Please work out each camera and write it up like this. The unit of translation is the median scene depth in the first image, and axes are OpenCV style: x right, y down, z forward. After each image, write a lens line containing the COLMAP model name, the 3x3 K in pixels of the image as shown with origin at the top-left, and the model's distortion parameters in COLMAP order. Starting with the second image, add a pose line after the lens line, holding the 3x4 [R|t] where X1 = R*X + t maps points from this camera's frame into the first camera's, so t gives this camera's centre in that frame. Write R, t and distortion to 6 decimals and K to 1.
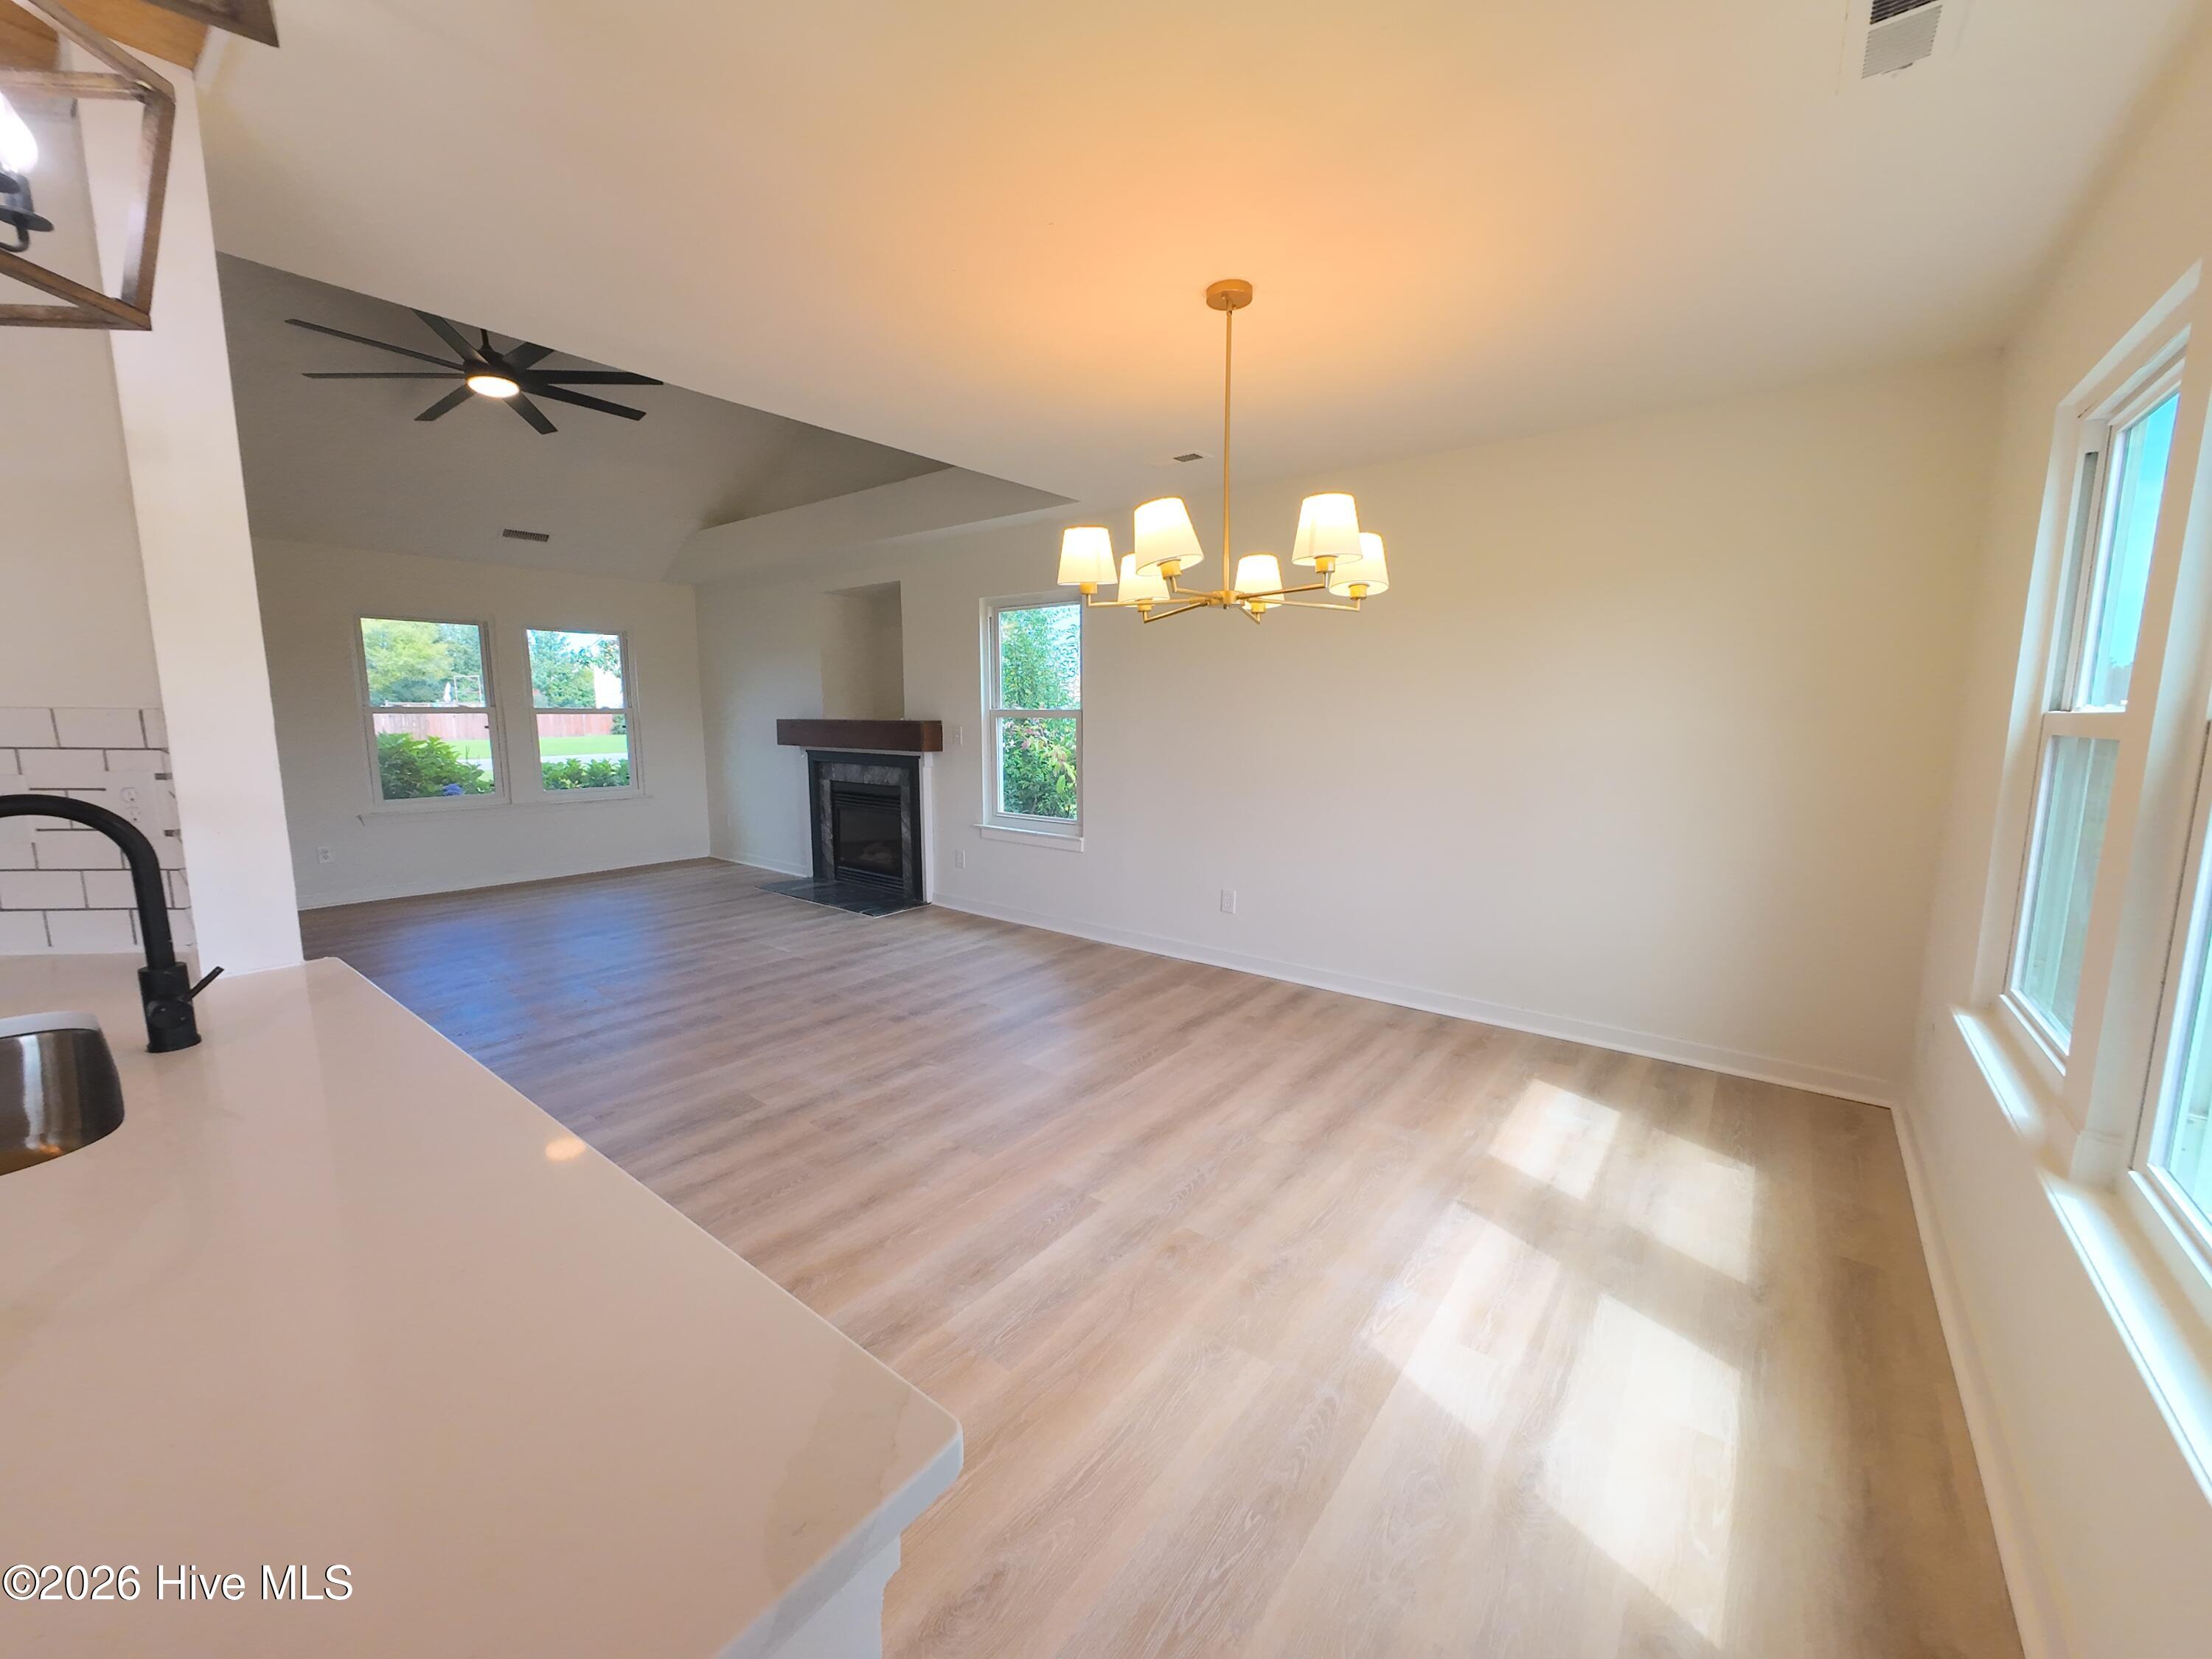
lens RADIAL K [[852.3, 0, 1103.7], [0, 852.3, 828.8], [0, 0, 1]] dist [-0.001307, 0.000536]
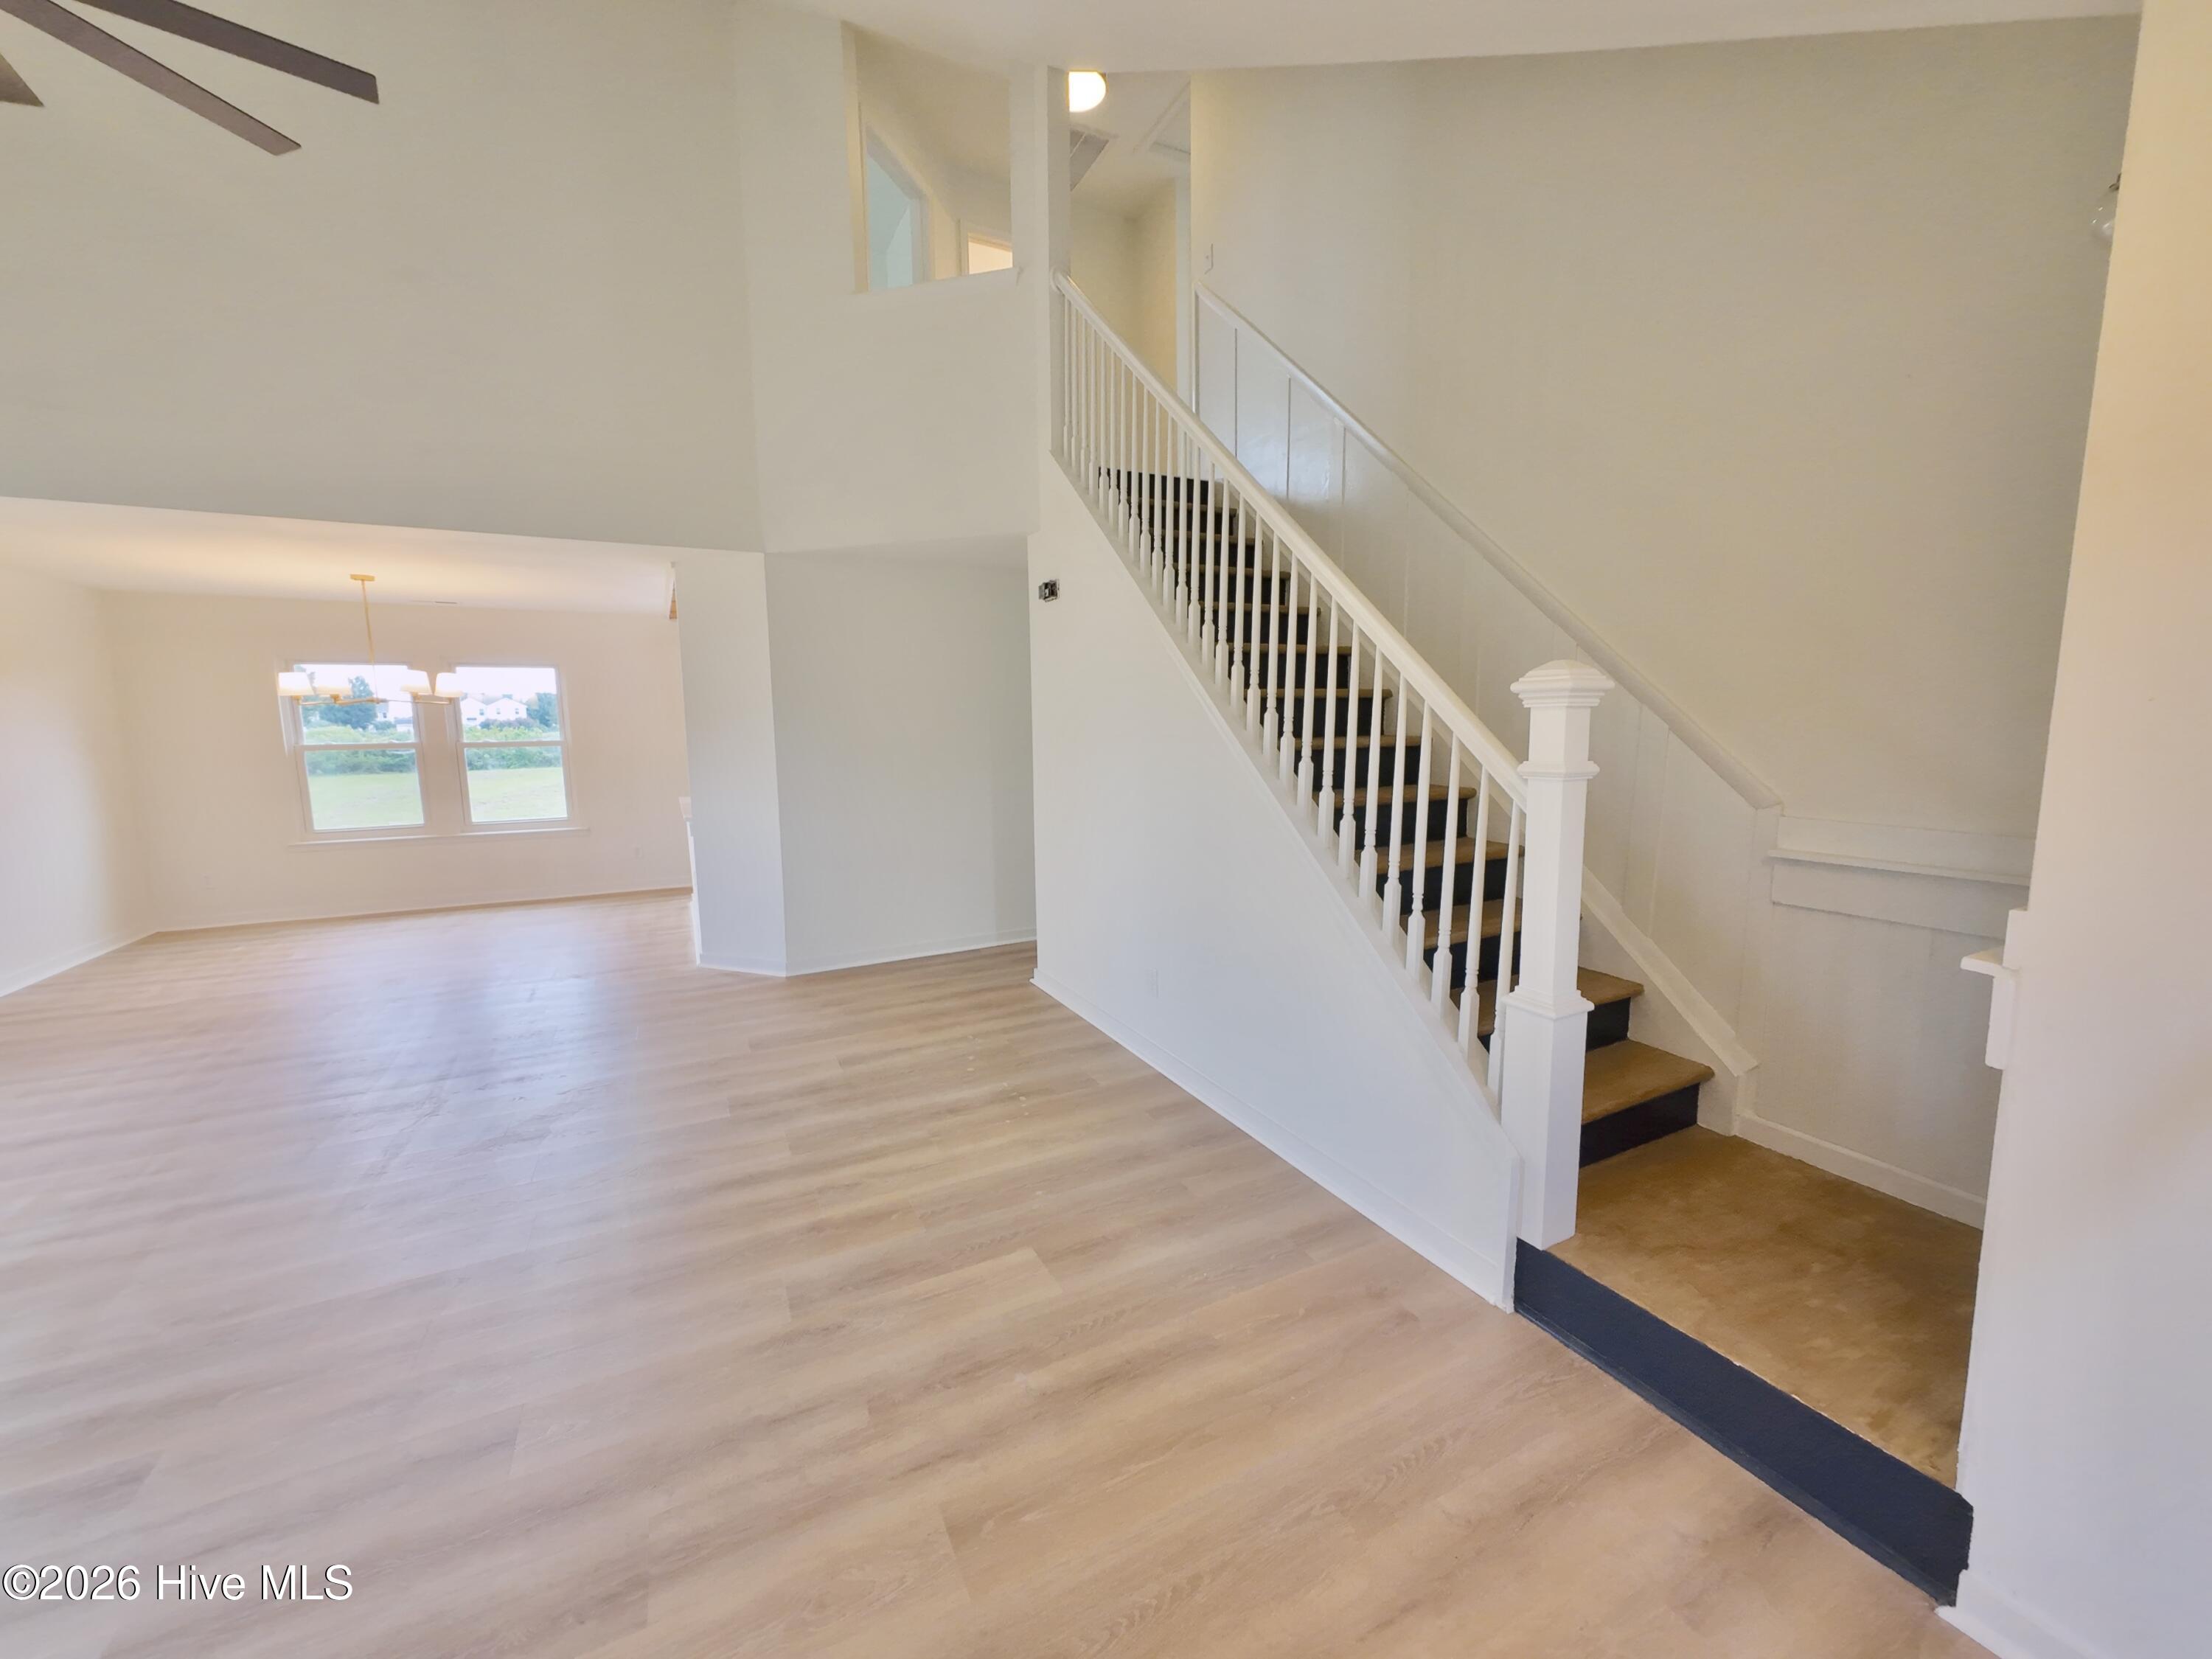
lens RADIAL K [[852.3, 0, 1108.9], [0, 852.3, 828.5], [0, 0, 1]] dist [-0.001307, 0.000536]
pose [[-0.912555, -0.042138, 0.406778, -1.394389], [0.067602, 0.965450, 0.251668, -0.195752], [-0.403328, 0.257160, -0.878177, 1.206032]]
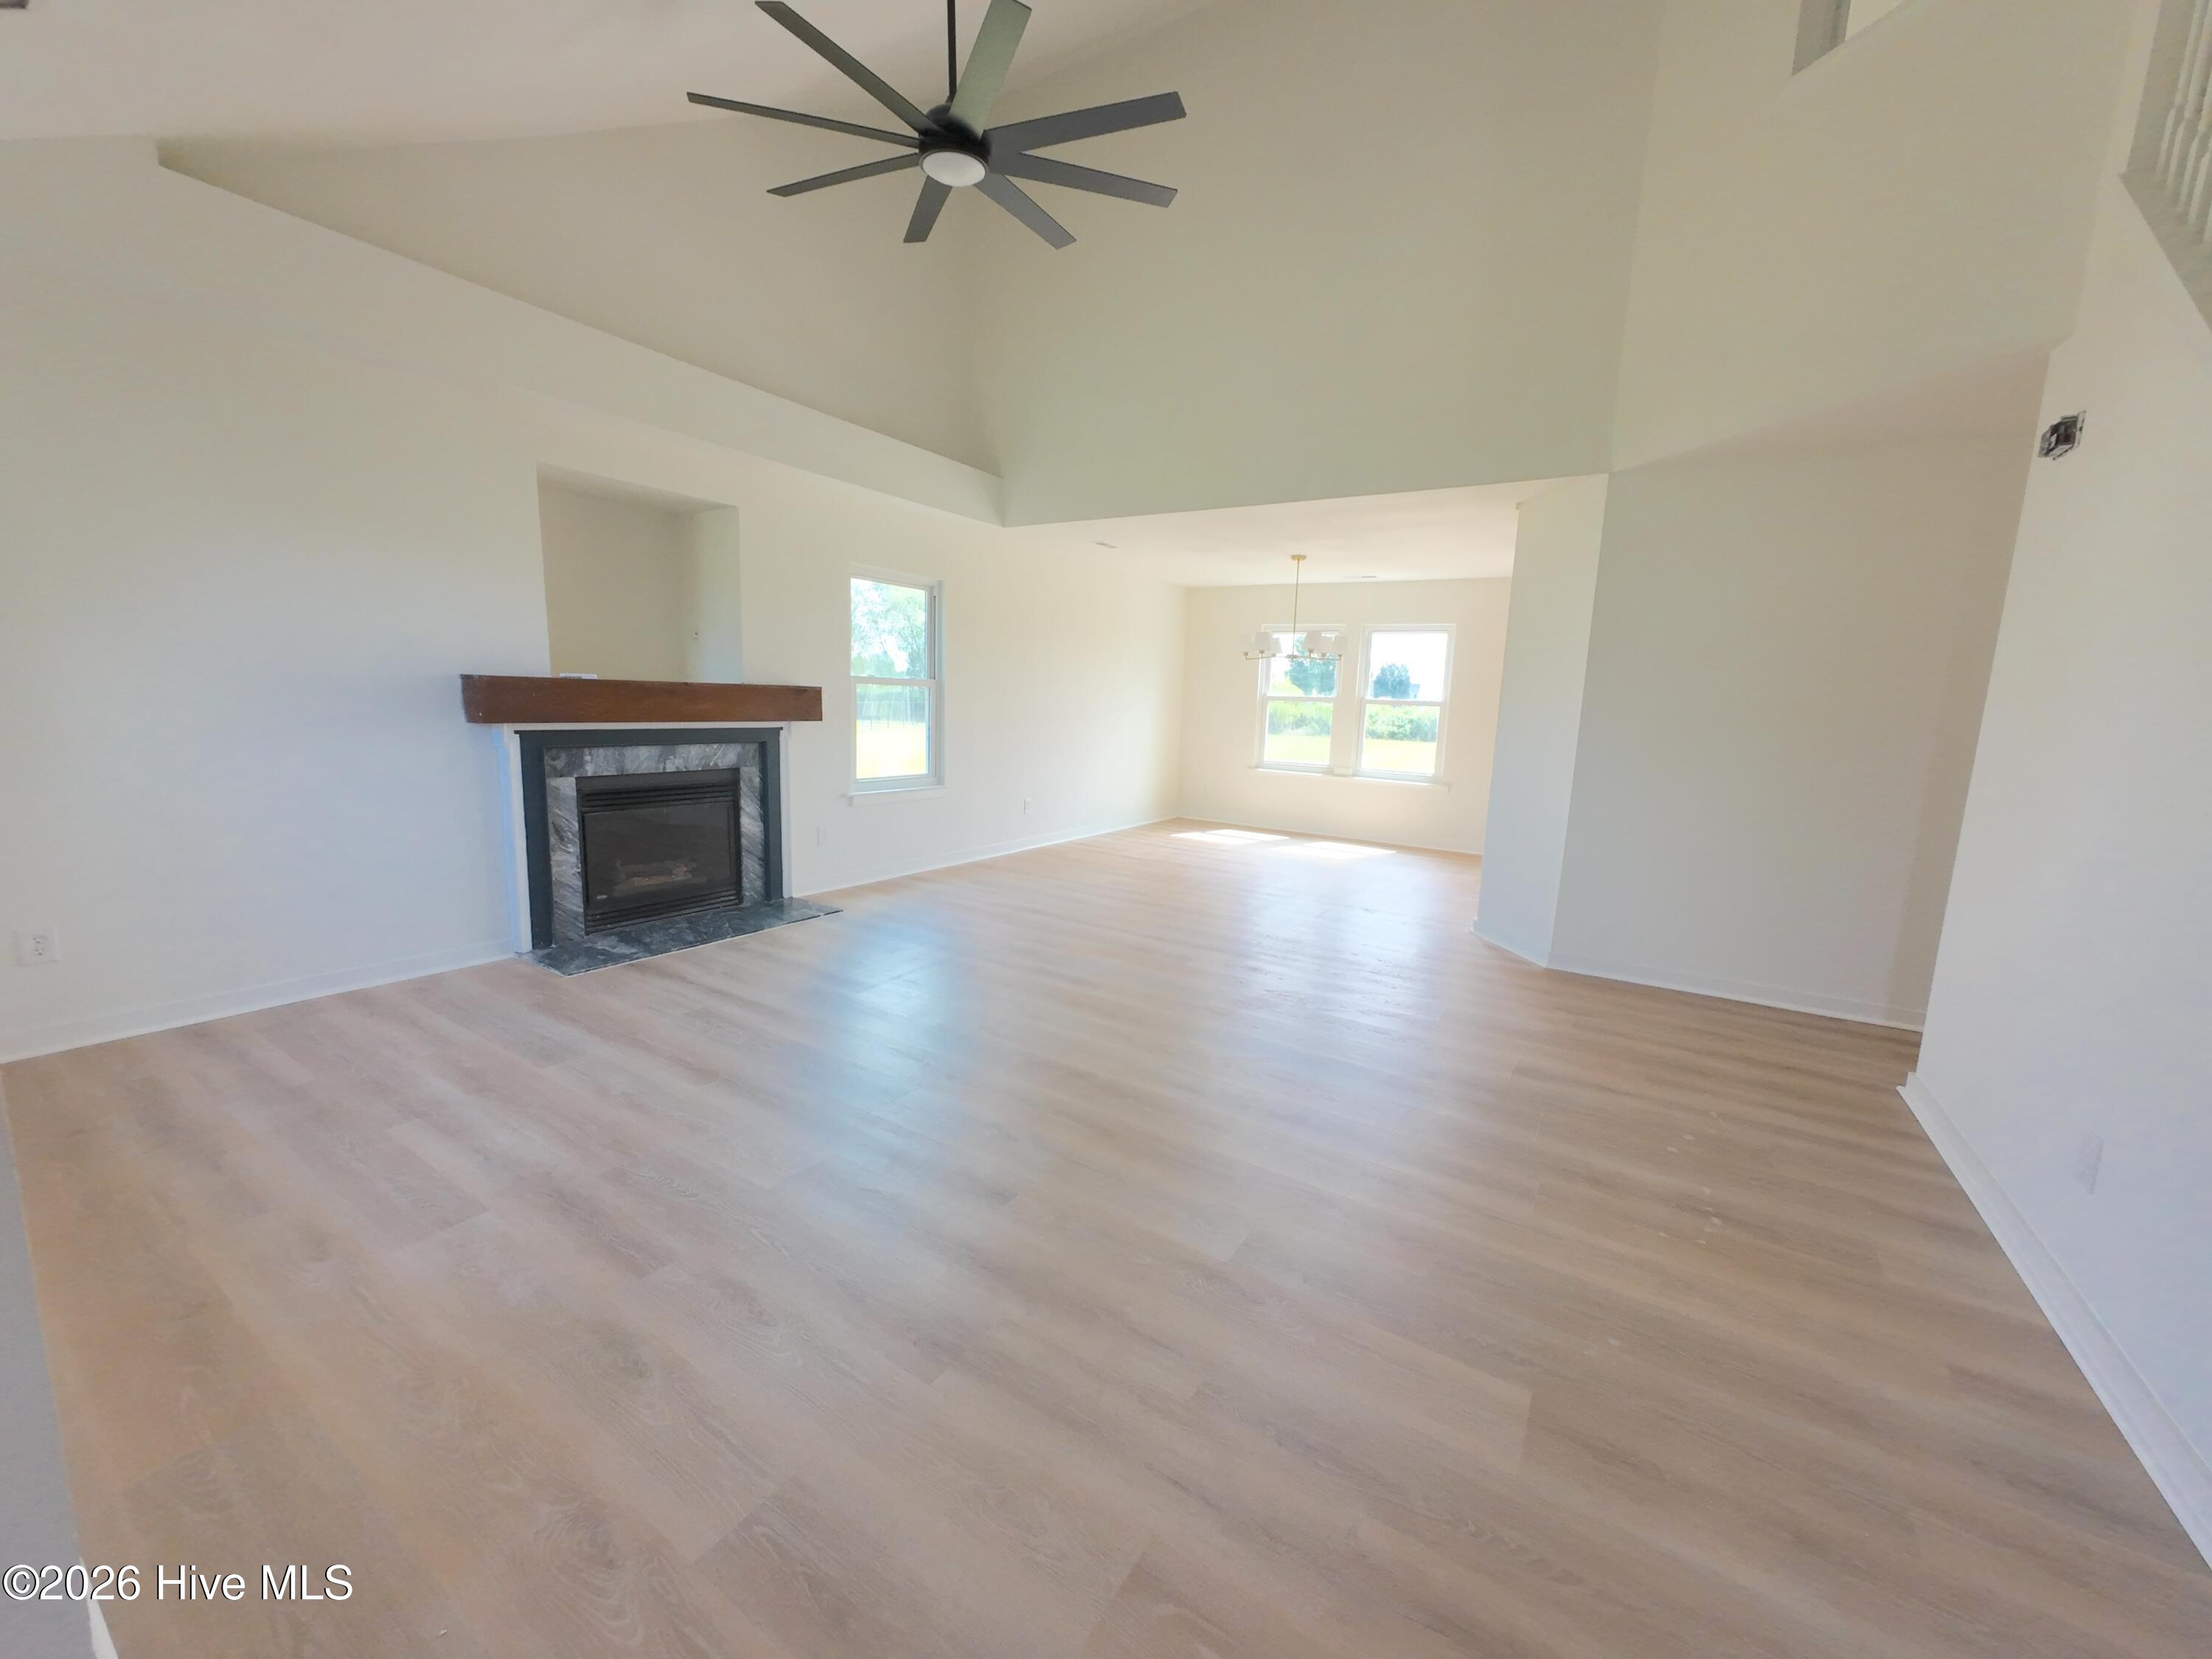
lens RADIAL K [[852.3, 0, 1106.6], [0, 852.3, 829.8], [0, 0, 1]] dist [-0.001307, 0.000536]
pose [[-0.101507, -0.158774, 0.982083, -1.445519], [0.102550, 0.980253, 0.169078, -0.125432], [-0.989535, 0.117876, -0.083220, 1.001805]]
